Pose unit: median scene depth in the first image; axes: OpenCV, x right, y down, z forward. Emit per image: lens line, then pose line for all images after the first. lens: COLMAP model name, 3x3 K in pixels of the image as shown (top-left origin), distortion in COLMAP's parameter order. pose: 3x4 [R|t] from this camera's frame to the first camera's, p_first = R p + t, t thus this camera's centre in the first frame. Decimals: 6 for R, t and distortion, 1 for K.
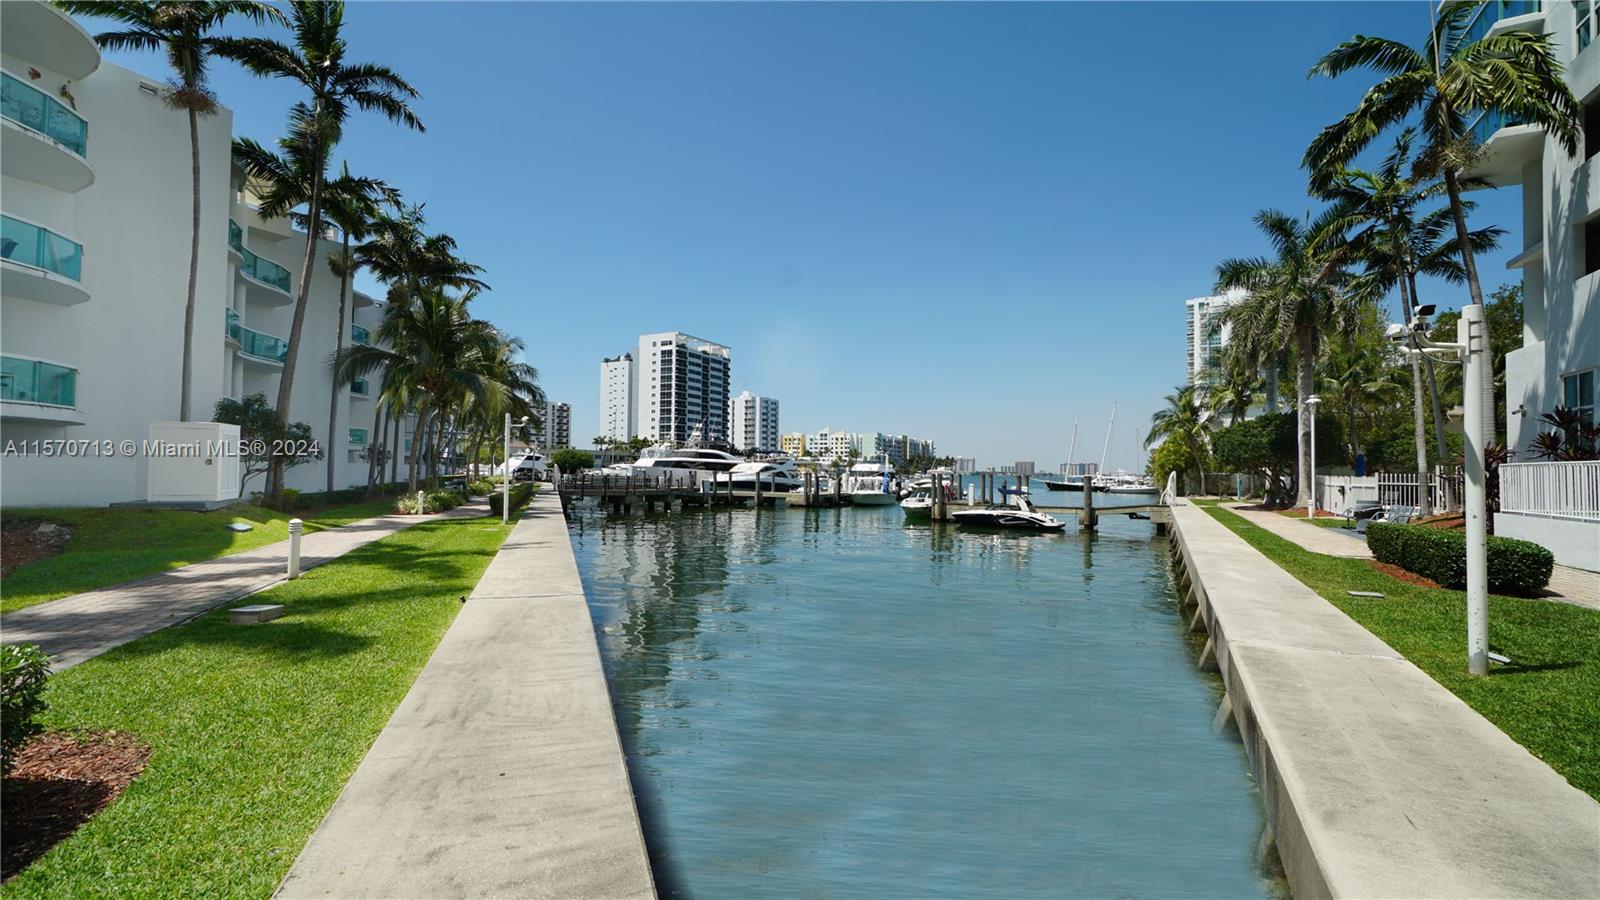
lens RADIAL K [[695.8, 0, 808.8], [0, 695.8, 446.3], [0, 0, 1]] dist [-0.003891, 0.003975]
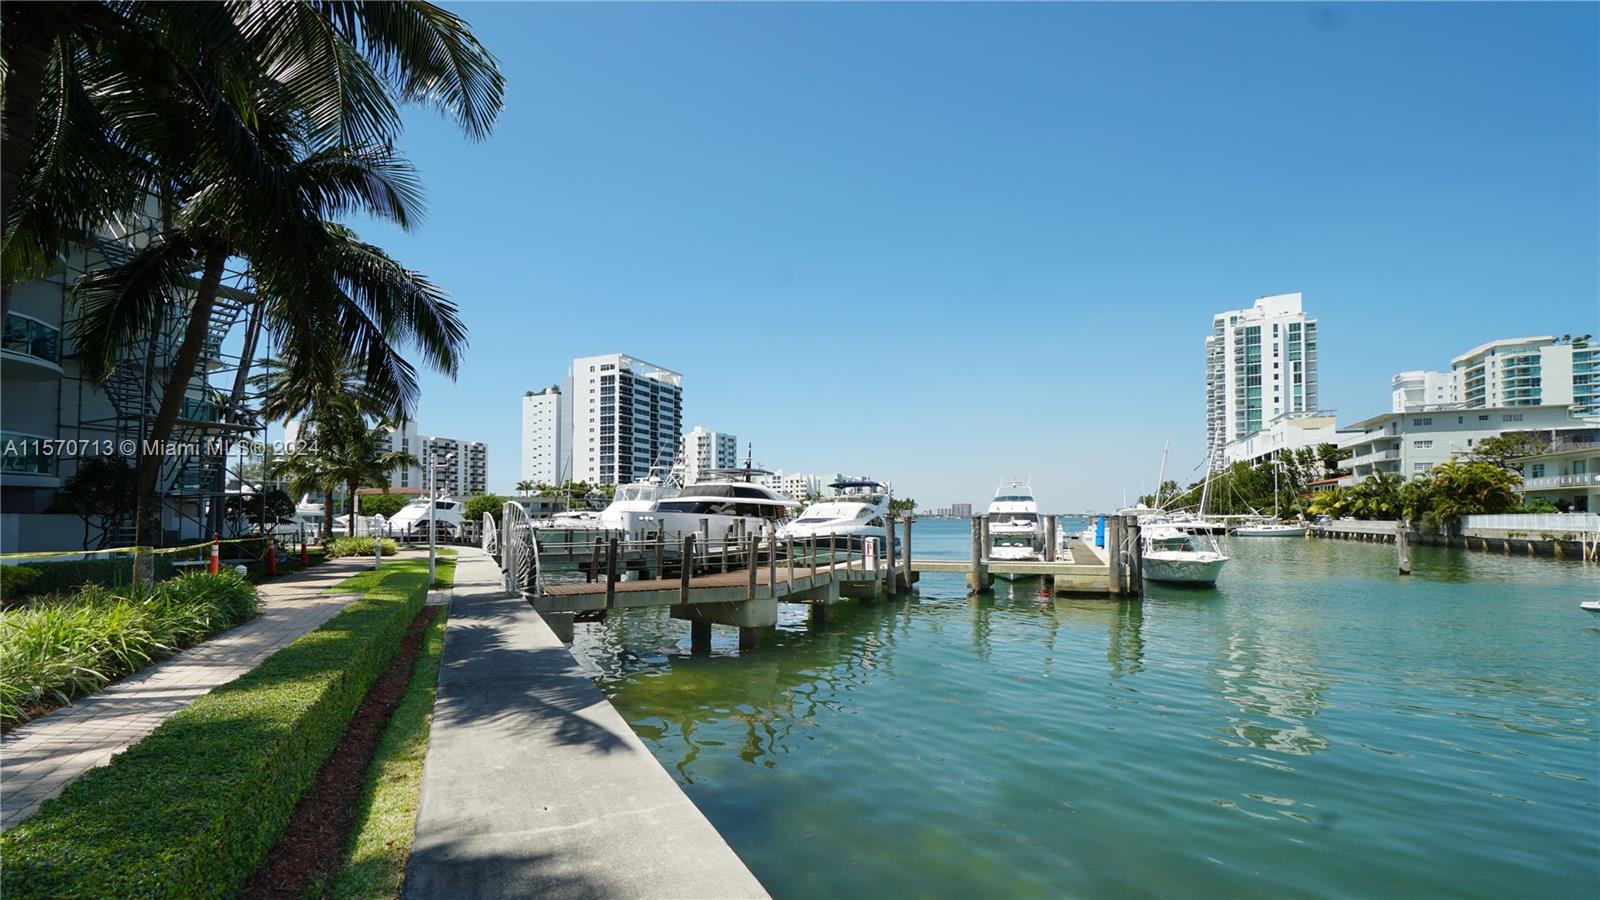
lens RADIAL K [[695.8, 0, 805.2], [0, 695.8, 478.6], [0, 0, 1]] dist [-0.003891, 0.003975]
pose [[0.994327, -0.015682, 0.105205, -0.058111], [0.017761, 0.999665, -0.018848, 0.004905], [-0.104874, 0.020610, 0.994272, 0.146985]]
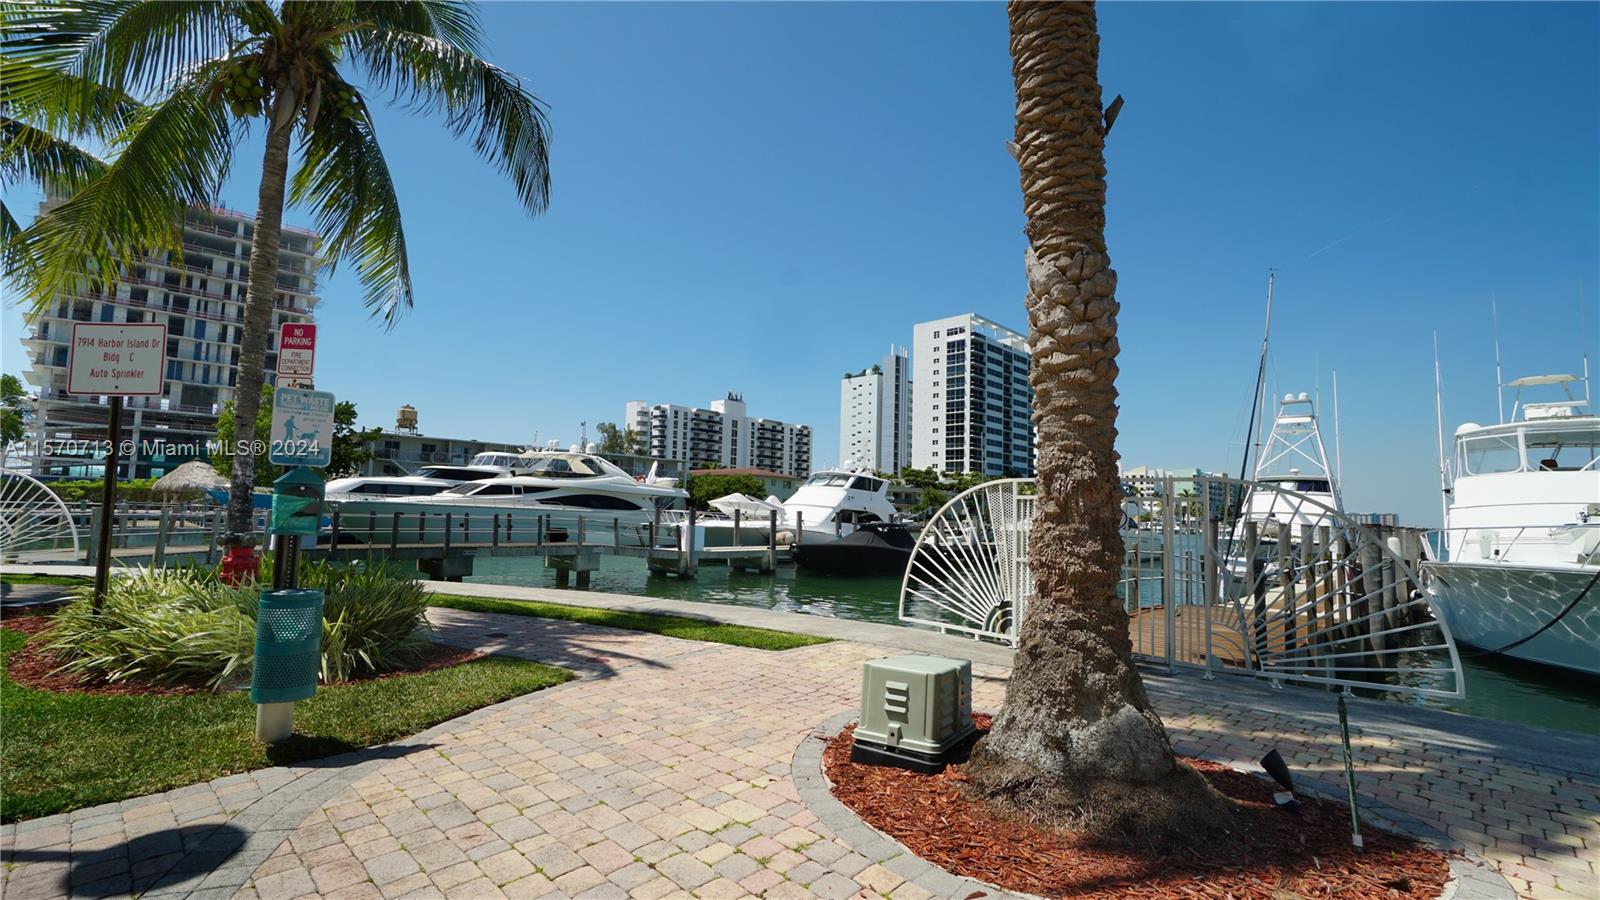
lens RADIAL K [[695.8, 0, 816.6], [0, 695.8, 442.6], [0, 0, 1]] dist [-0.003891, 0.003975]
pose [[0.964437, -0.010267, -0.264114, -0.154888], [-0.007897, 0.997680, -0.067619, 0.009813], [0.264196, 0.067300, 0.962118, 0.302551]]
